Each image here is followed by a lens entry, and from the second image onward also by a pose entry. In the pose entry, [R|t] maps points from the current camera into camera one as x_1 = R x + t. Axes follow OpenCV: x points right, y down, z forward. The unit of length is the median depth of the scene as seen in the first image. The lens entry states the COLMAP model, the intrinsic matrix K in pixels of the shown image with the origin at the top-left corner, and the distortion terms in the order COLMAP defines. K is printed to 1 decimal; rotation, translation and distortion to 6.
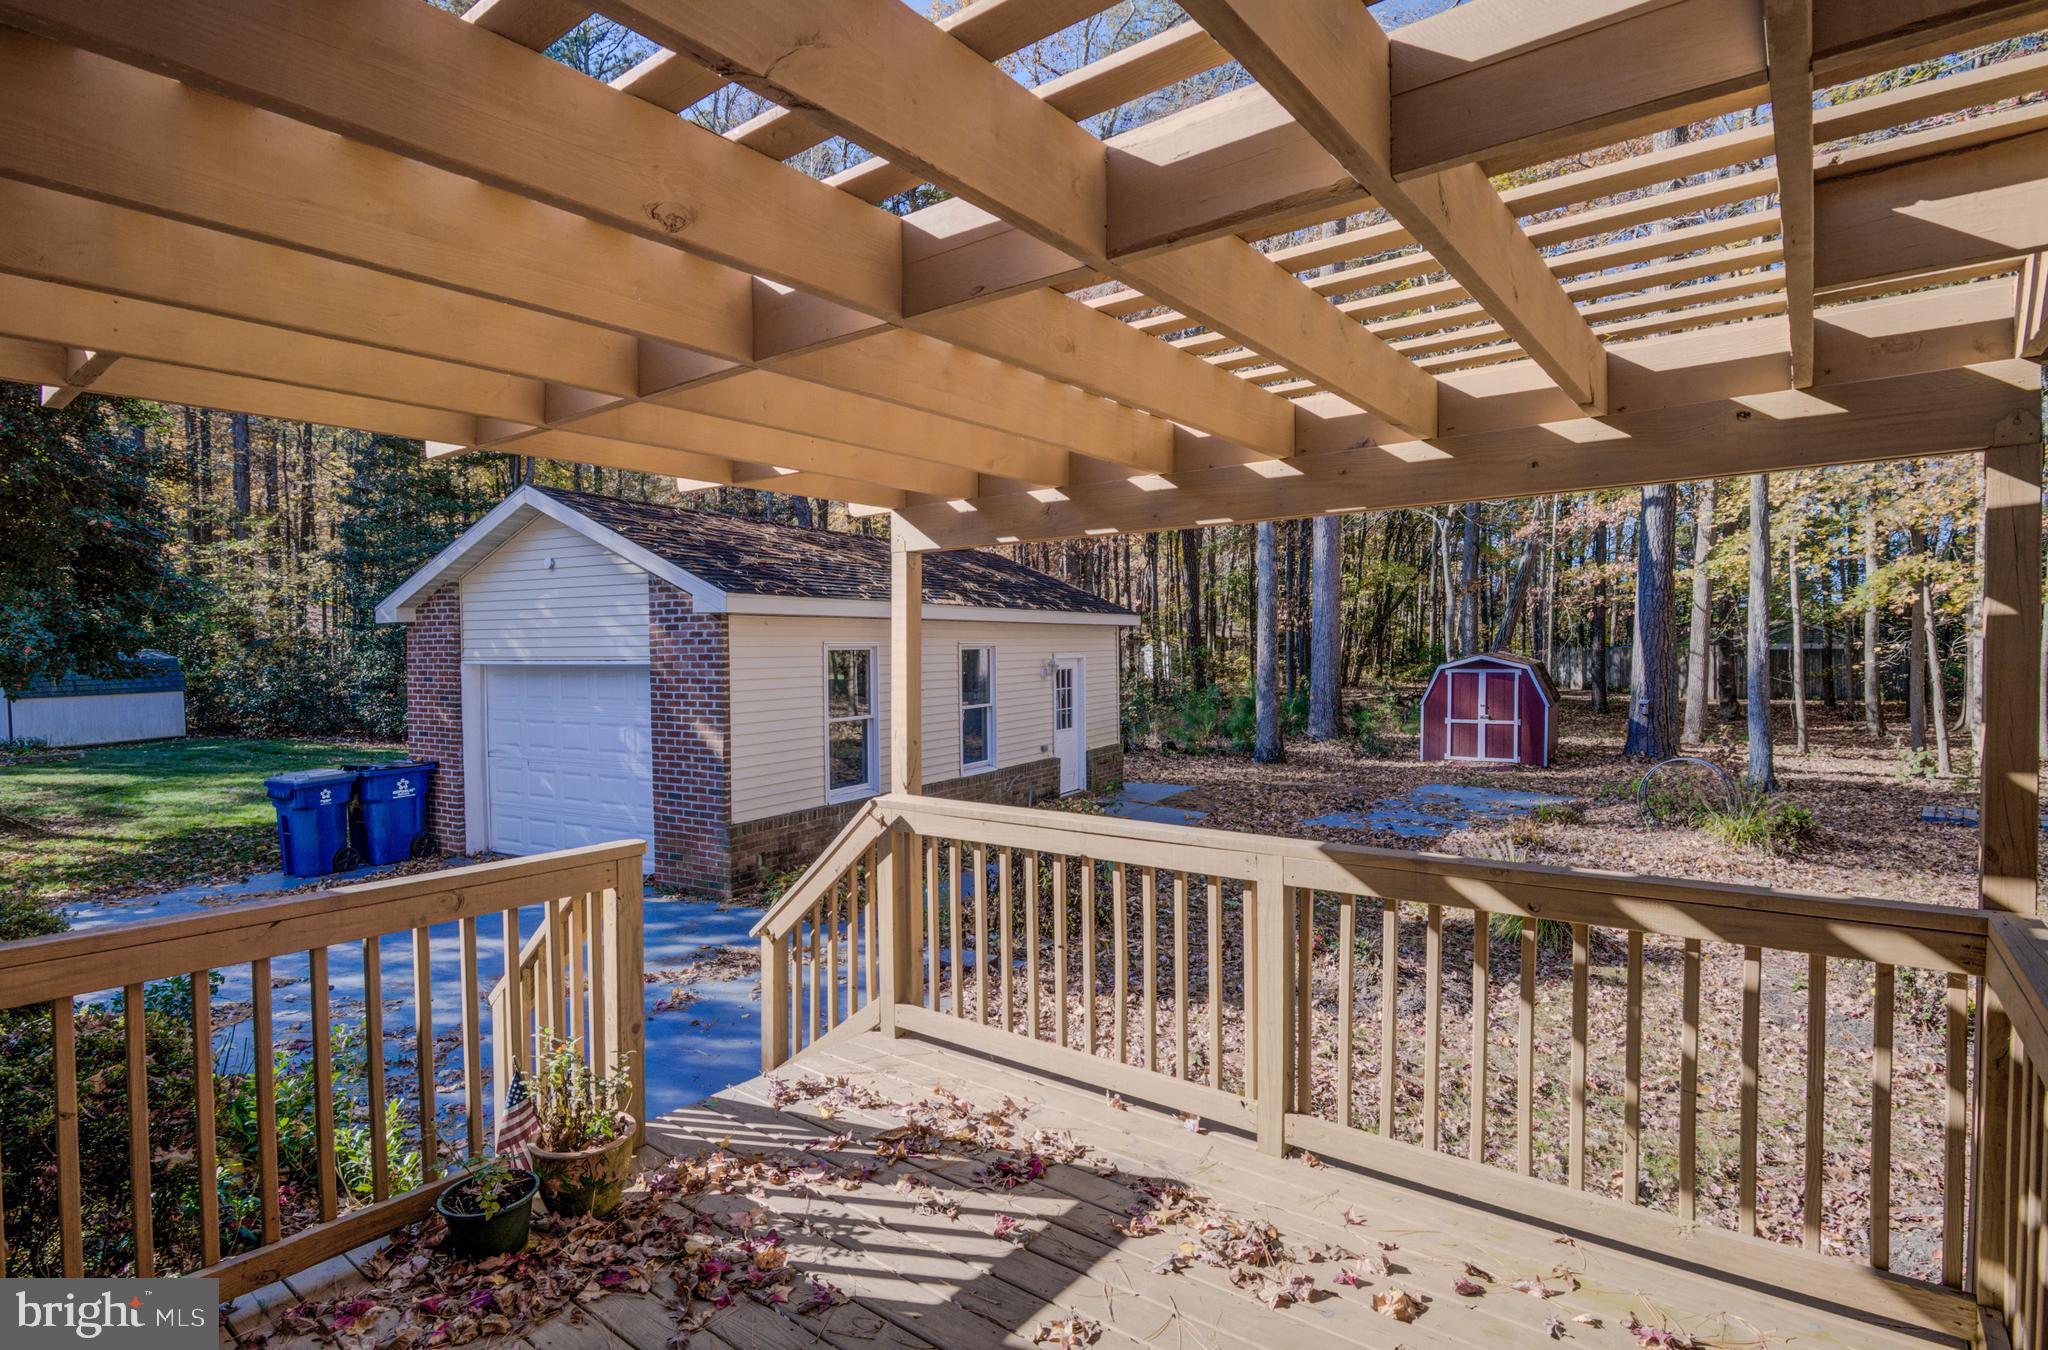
lens RADIAL K [[978.3, 0, 1016.6], [0, 978.3, 674.3], [0, 0, 1]] dist [-0.016532, -0.001099]
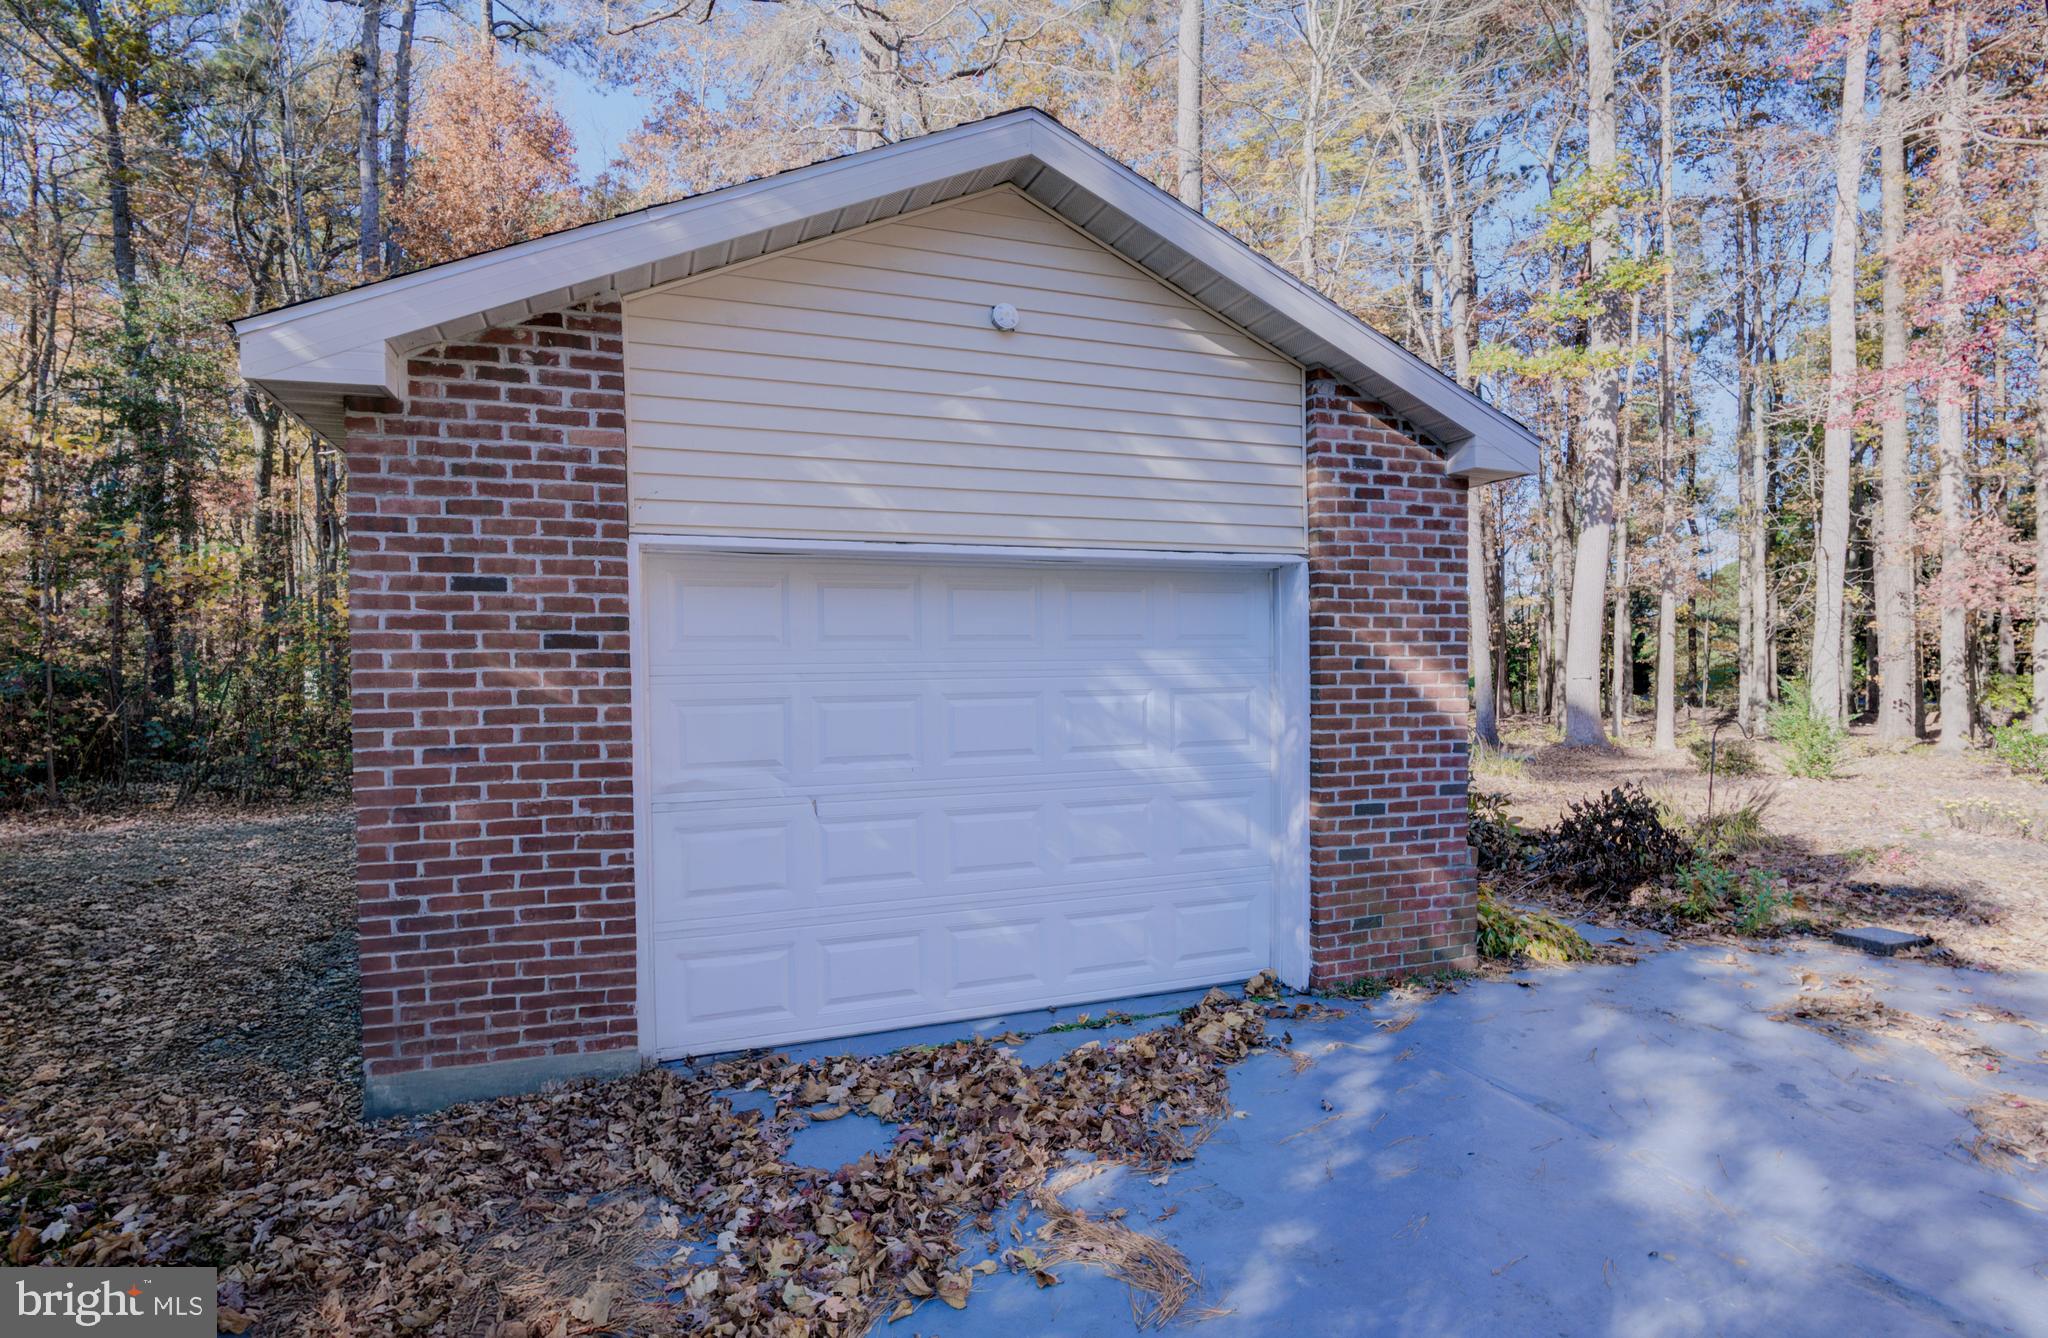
lens RADIAL K [[1038.6, 0, 986.5], [0, 1038.6, 678.2], [0, 0, 1]] dist [-0.019295, 0.000530]
pose [[0.647874, -0.010613, 0.761674, -0.770698], [0.024105, 0.999688, -0.006575, 0.043218], [-0.761366, 0.022620, 0.647928, 0.663336]]
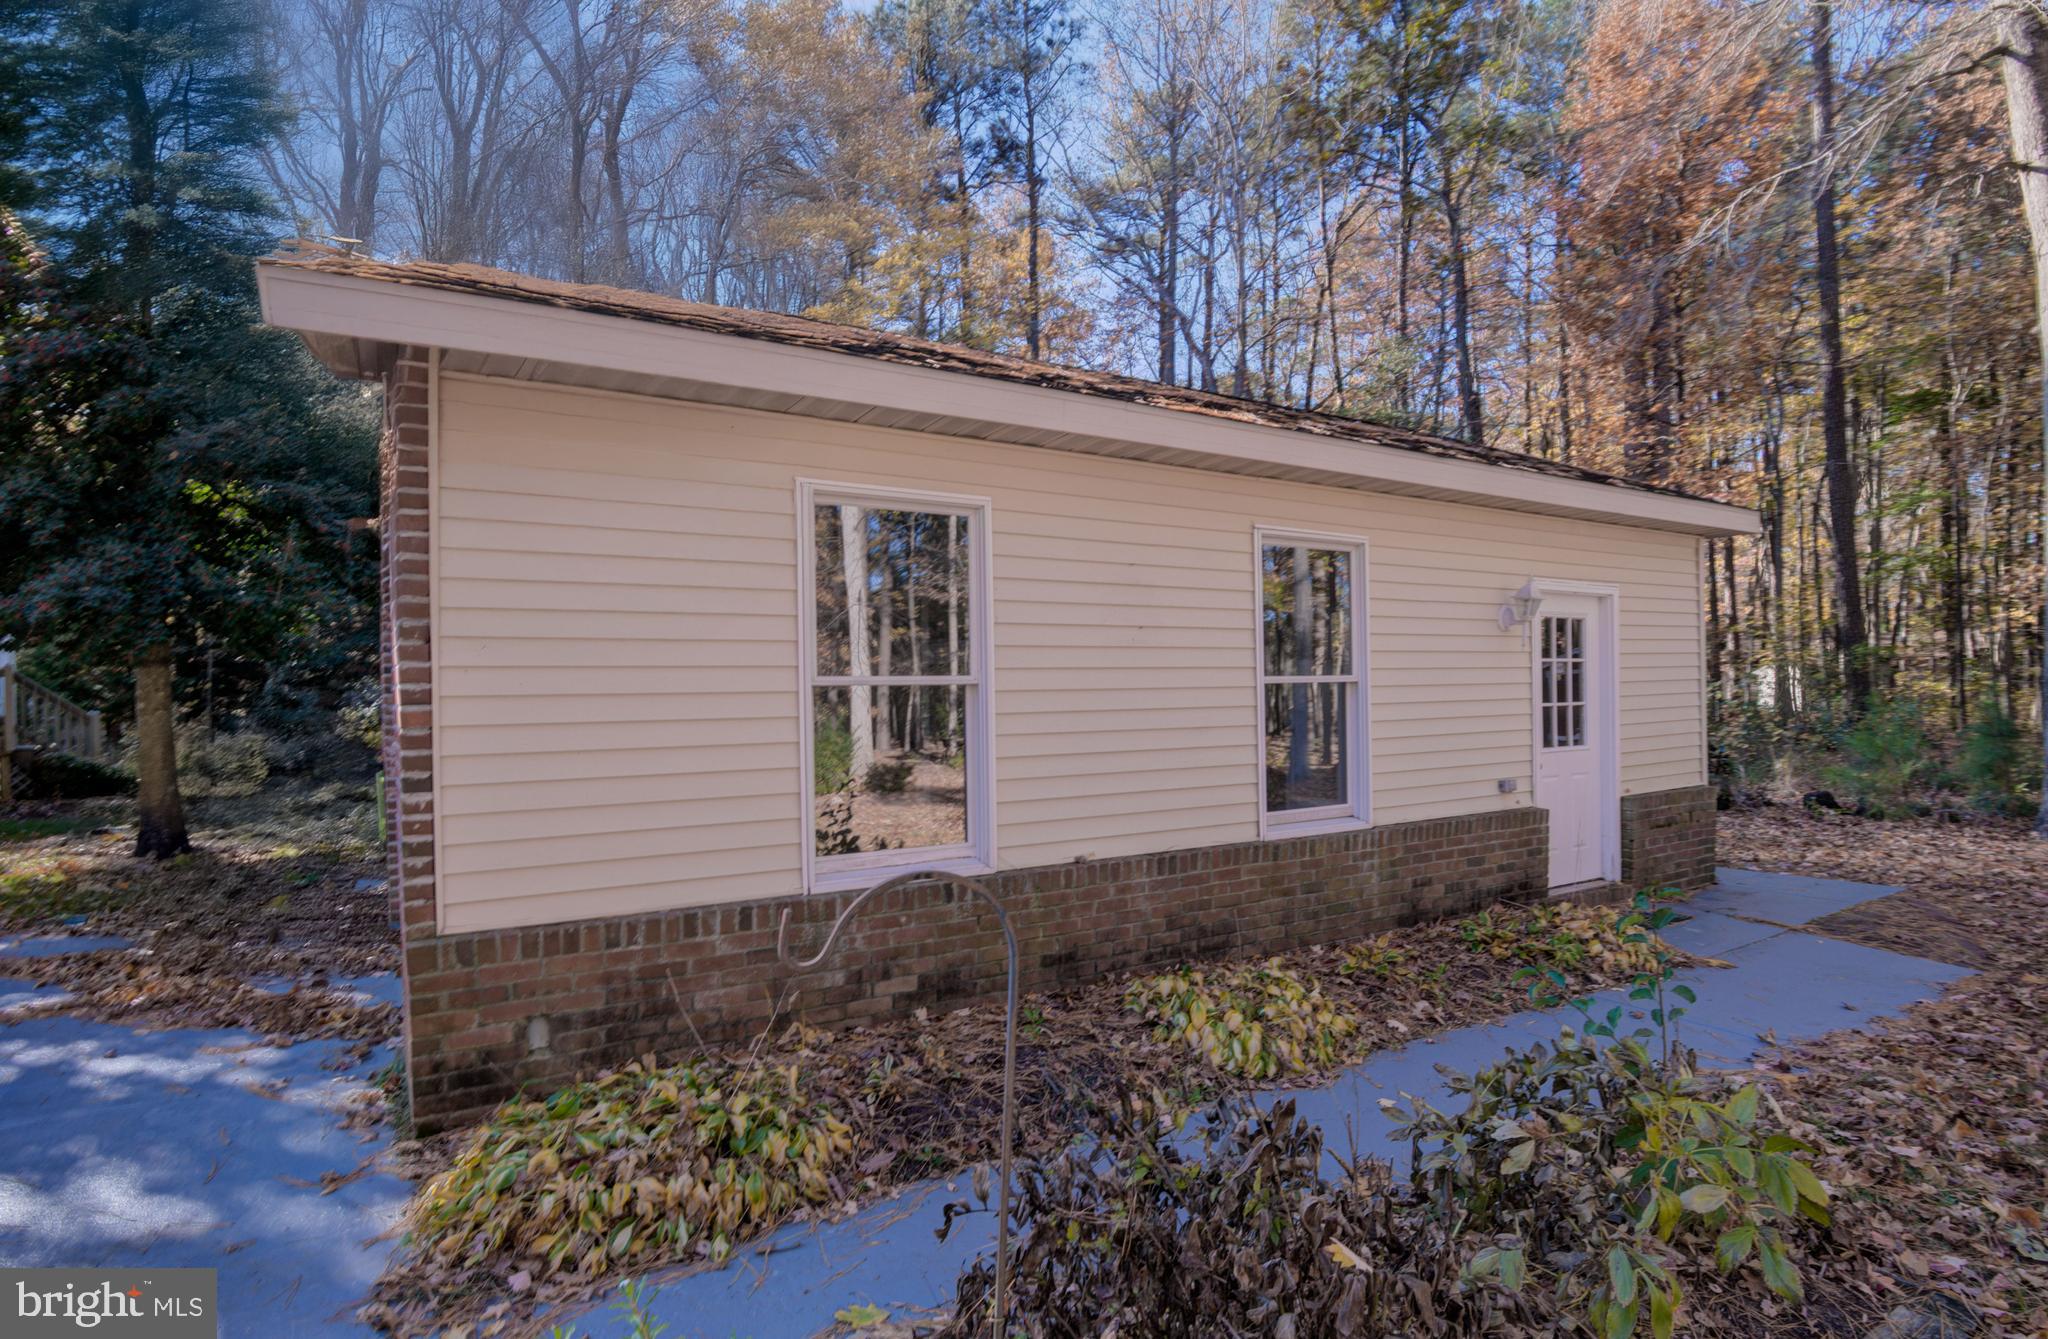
lens RADIAL K [[1038.6, 0, 1020.8], [0, 1038.6, 696.5], [0, 0, 1]] dist [-0.019295, 0.000530]
pose [[0.881512, -0.001638, -0.472159, 0.074016], [-0.005033, 0.999905, -0.012865, 0.054734], [0.472135, 0.013717, 0.881420, 0.620260]]
